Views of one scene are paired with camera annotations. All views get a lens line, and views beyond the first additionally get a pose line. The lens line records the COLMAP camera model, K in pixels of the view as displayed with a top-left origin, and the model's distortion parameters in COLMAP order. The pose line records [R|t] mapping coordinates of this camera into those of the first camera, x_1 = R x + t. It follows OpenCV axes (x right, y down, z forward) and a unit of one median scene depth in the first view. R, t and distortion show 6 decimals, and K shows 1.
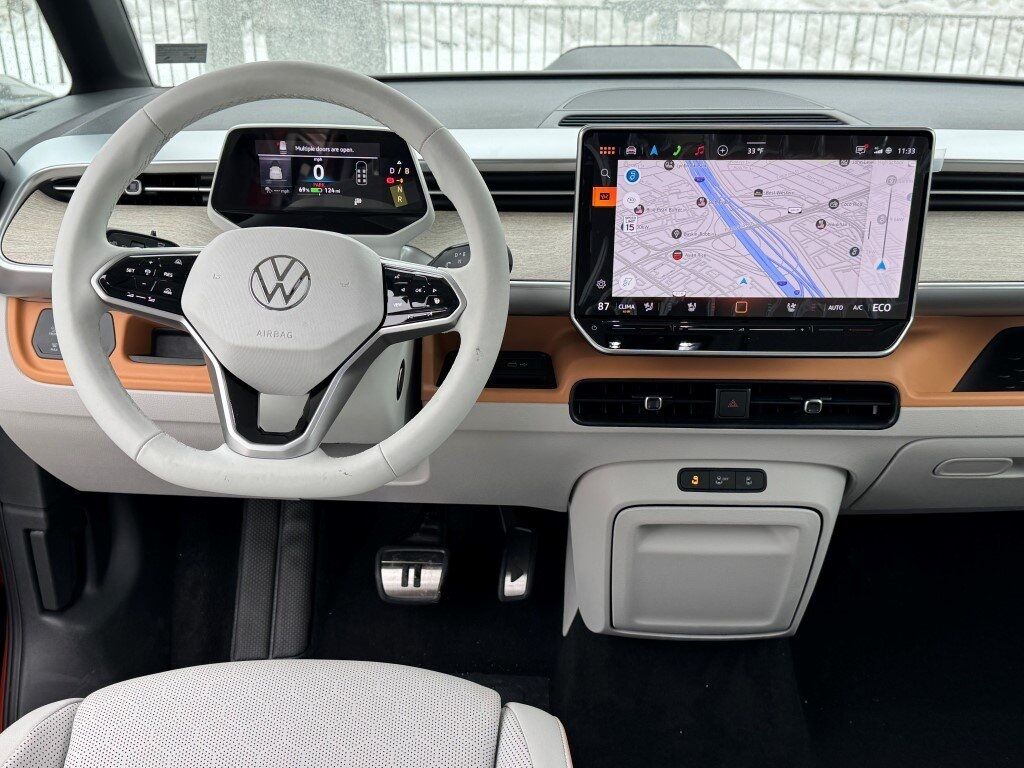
lens RADIAL K [[1035.3, 0, 506.6], [0, 1035.3, 393.8], [0, 0, 1]] dist [0.155257, -0.299606]
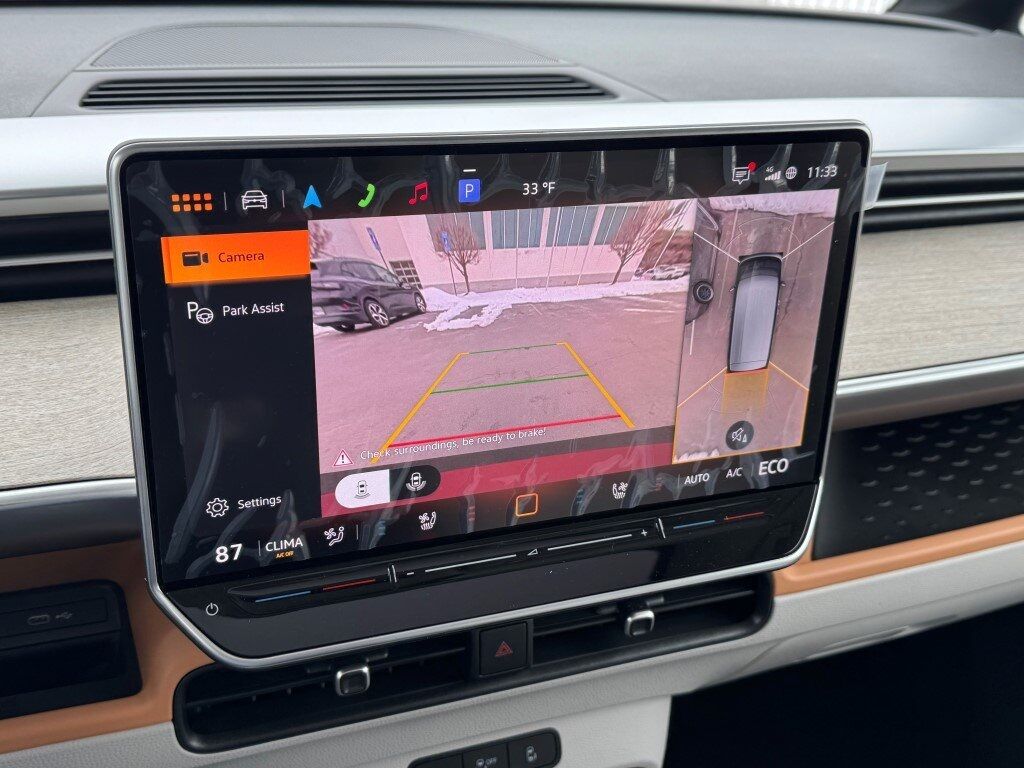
lens RADIAL K [[1063.7, 0, 512.0], [0, 1063.7, 384.0], [0, 0, 1]] dist [0.300323, -0.768632]
pose [[0.928299, -0.121700, 0.351353, 0.053592], [0.102379, 0.992054, 0.073132, -0.175456], [-0.357461, -0.031917, 0.933382, 0.549294]]
